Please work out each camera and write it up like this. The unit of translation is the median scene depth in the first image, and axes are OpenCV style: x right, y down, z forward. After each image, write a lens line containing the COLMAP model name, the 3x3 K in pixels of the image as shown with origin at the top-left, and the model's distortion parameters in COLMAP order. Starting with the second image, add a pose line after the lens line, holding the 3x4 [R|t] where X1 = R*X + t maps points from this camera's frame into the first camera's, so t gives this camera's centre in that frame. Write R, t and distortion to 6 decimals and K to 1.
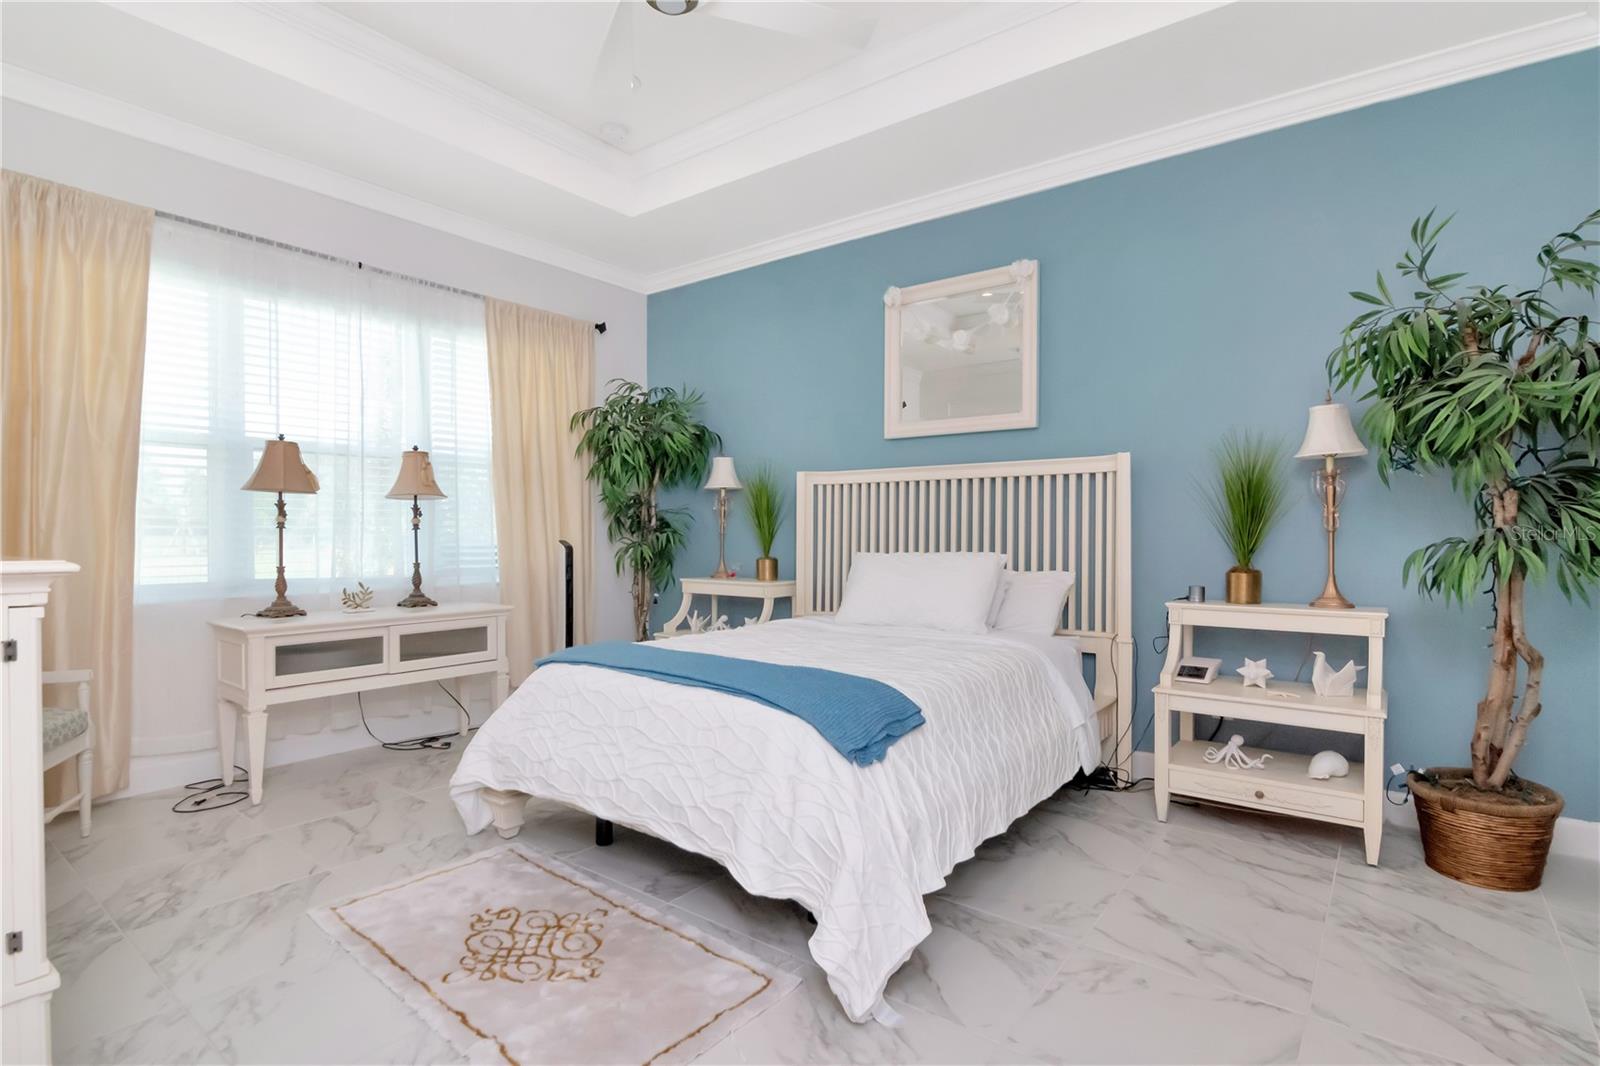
lens RADIAL K [[783.4, 0, 802.3], [0, 783.4, 540.3], [0, 0, 1]] dist [-0.002646, -0.003737]
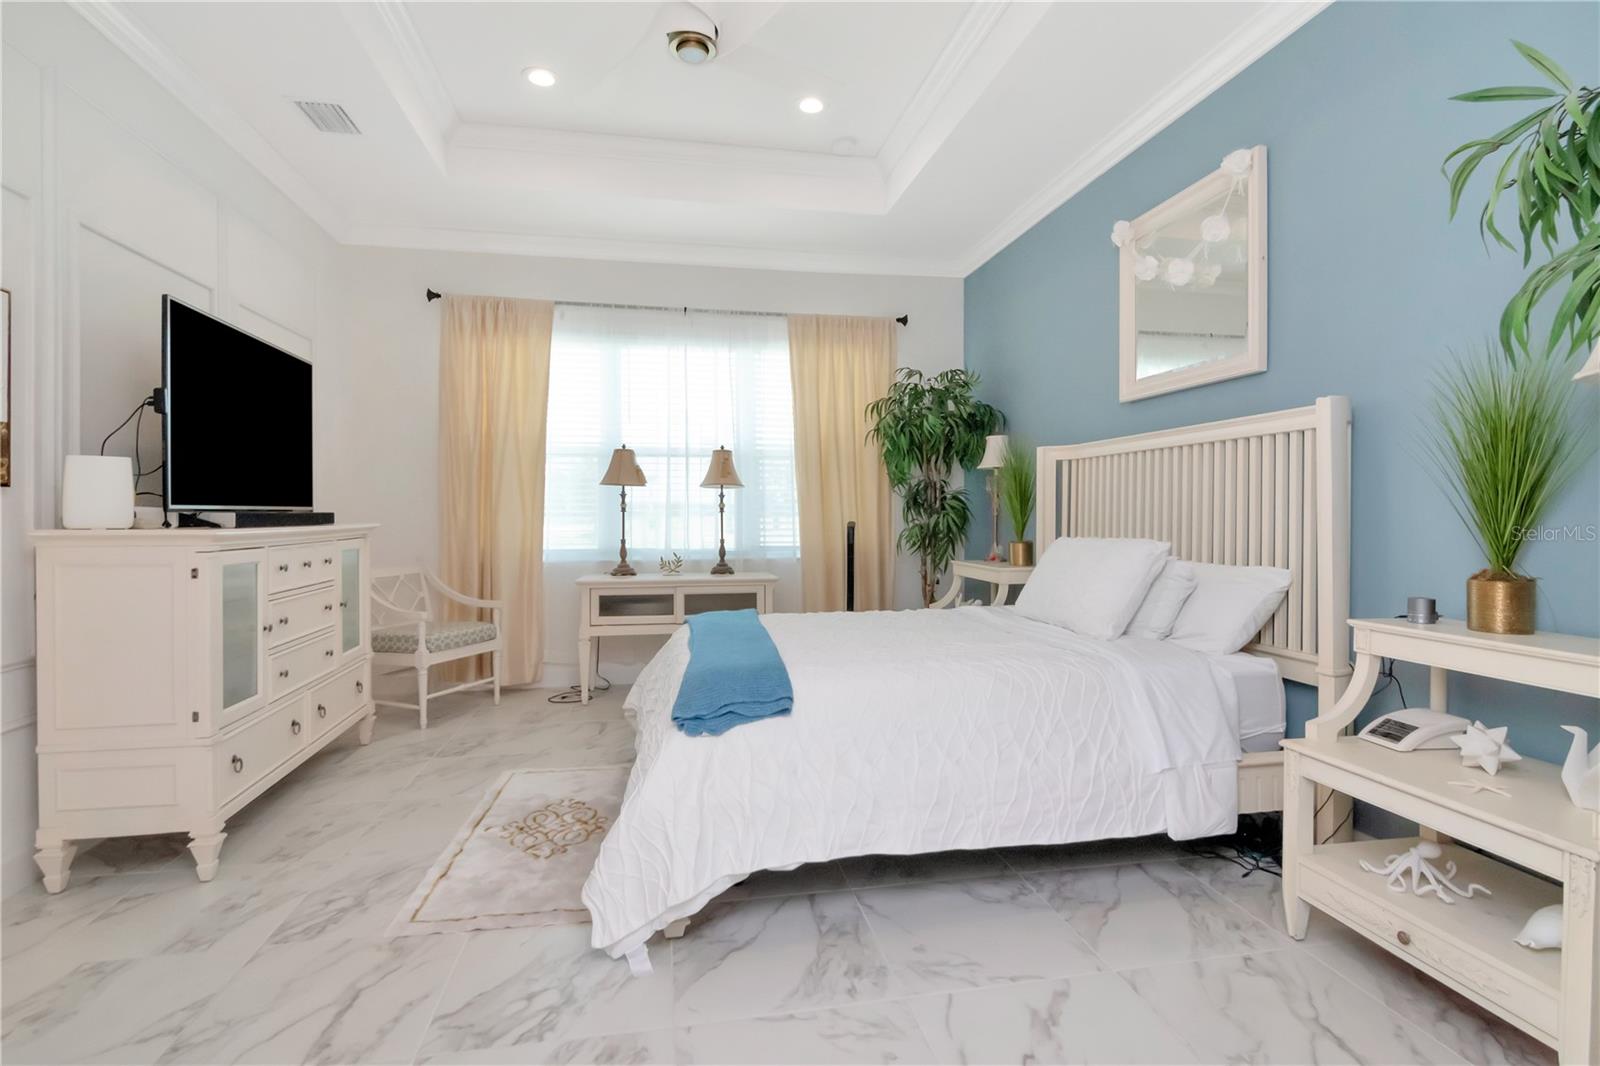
lens RADIAL K [[783.4, 0, 799.7], [0, 783.4, 520.5], [0, 0, 1]] dist [-0.002646, -0.003737]
pose [[0.746363, 0.004549, -0.665524, 0.494923], [-0.006024, 0.999982, 0.000079, -0.001336], [0.665512, 0.003950, 0.746376, 0.171910]]
